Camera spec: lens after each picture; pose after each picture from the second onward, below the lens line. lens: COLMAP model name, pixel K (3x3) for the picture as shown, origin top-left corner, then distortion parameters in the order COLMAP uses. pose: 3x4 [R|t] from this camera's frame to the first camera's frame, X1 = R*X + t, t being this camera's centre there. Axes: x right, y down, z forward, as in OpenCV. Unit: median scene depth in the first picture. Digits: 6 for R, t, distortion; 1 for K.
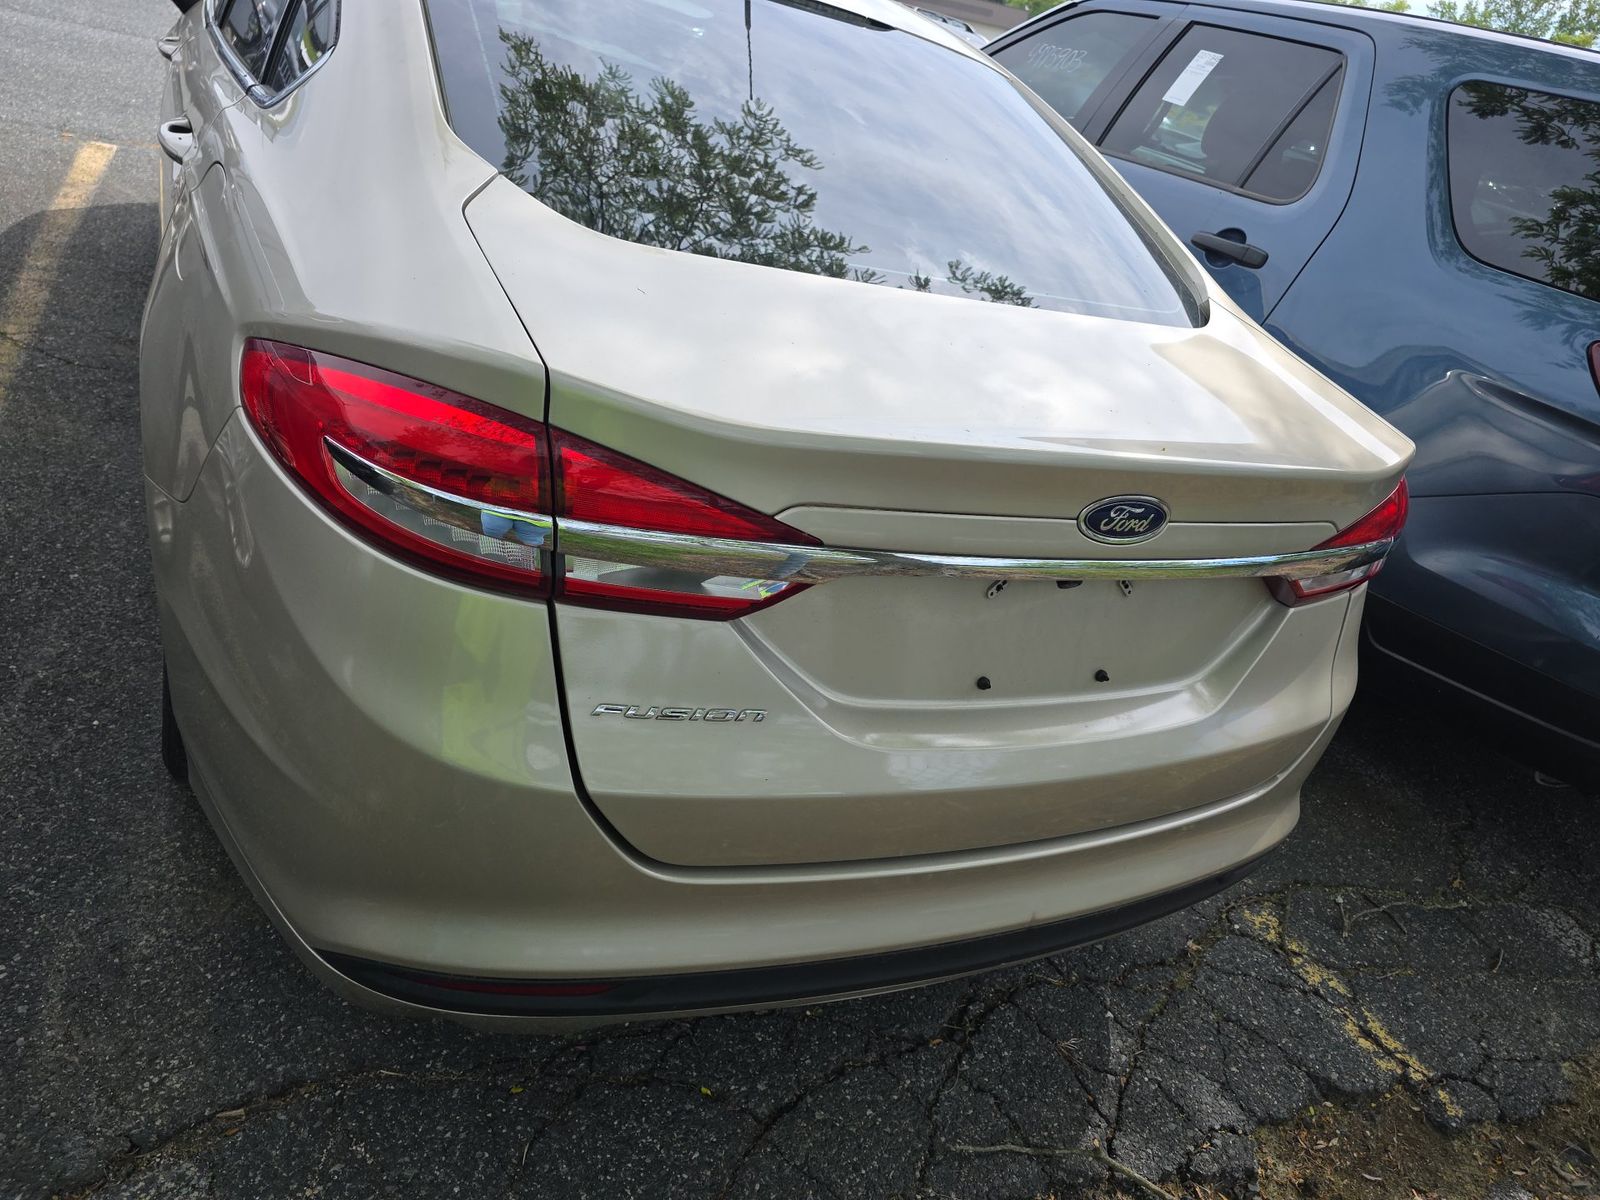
lens RADIAL K [[1085.6, 0, 799.2], [0, 1085.6, 598.0], [0, 0, 1]] dist [0.025333, -0.020311]
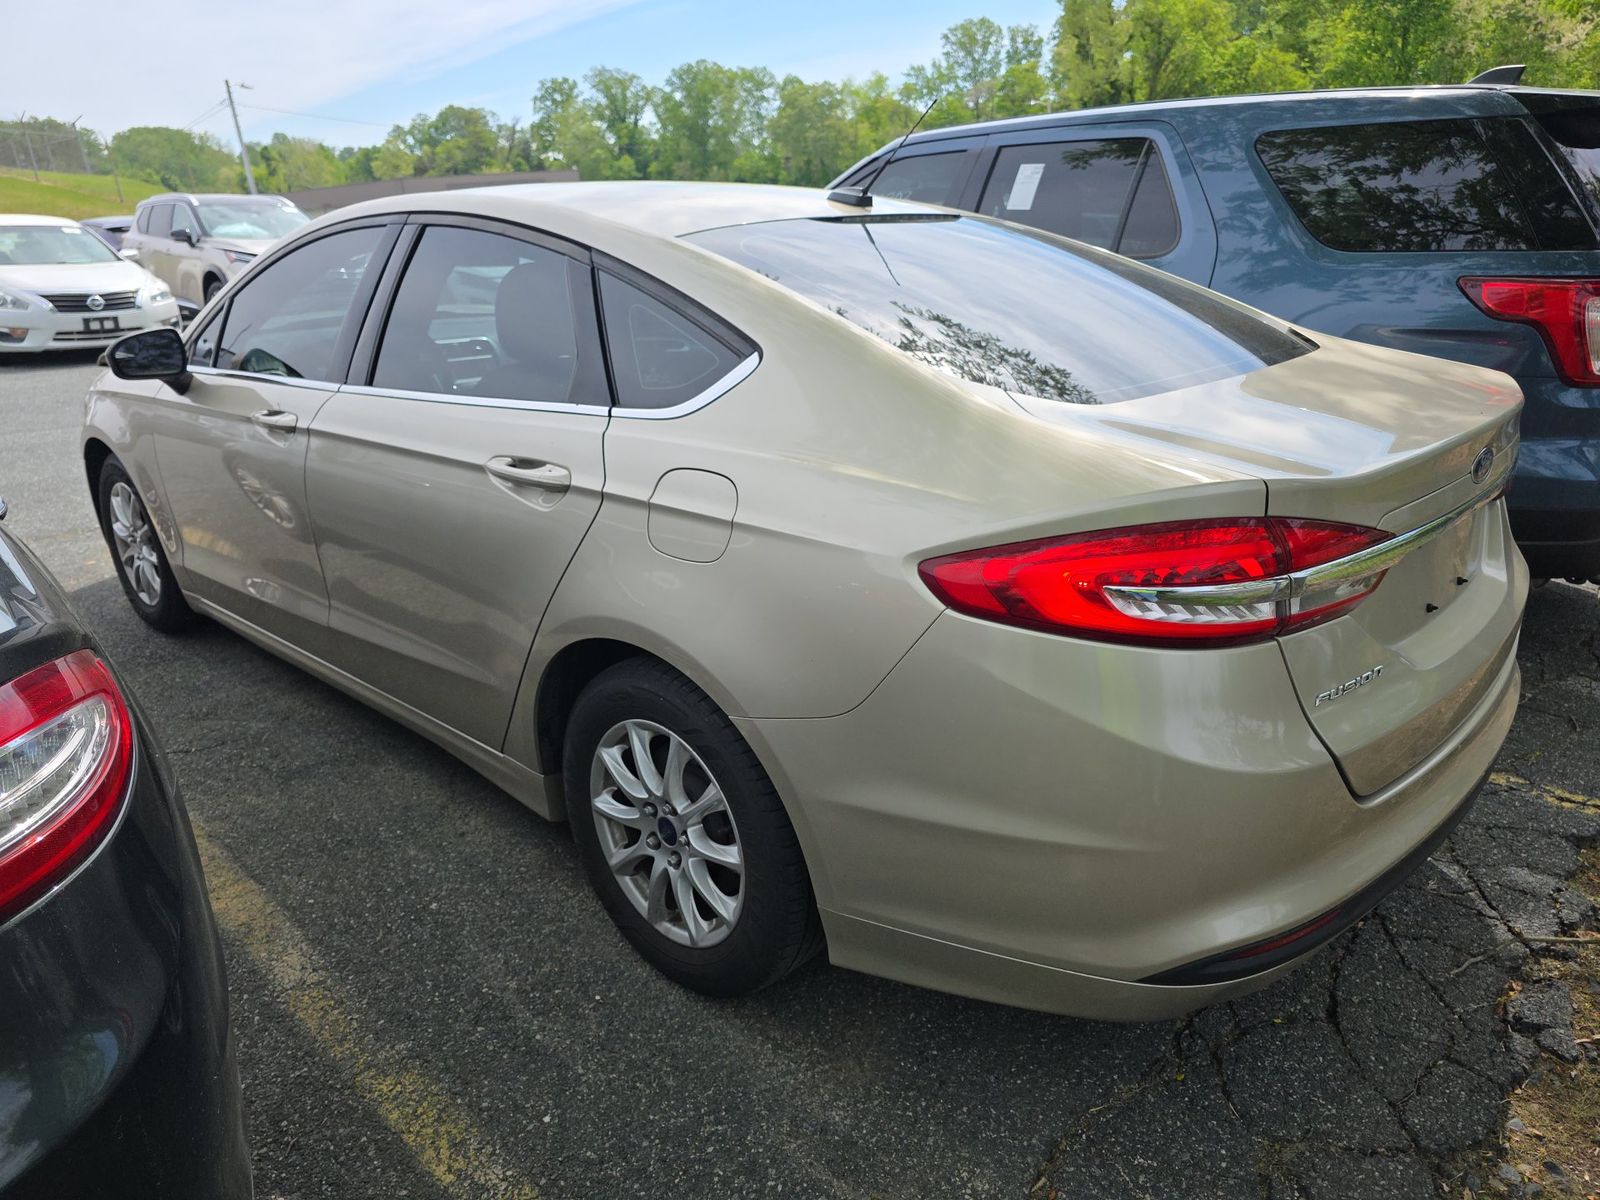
lens RADIAL K [[1085.6, 0, 801.0], [0, 1085.6, 601.6], [0, 0, 1]] dist [0.025333, -0.020311]
pose [[0.899789, -0.362875, 0.242282, -0.662354], [0.388275, 0.919234, -0.065206, -0.111377], [-0.199052, 0.152744, 0.968012, -0.162282]]
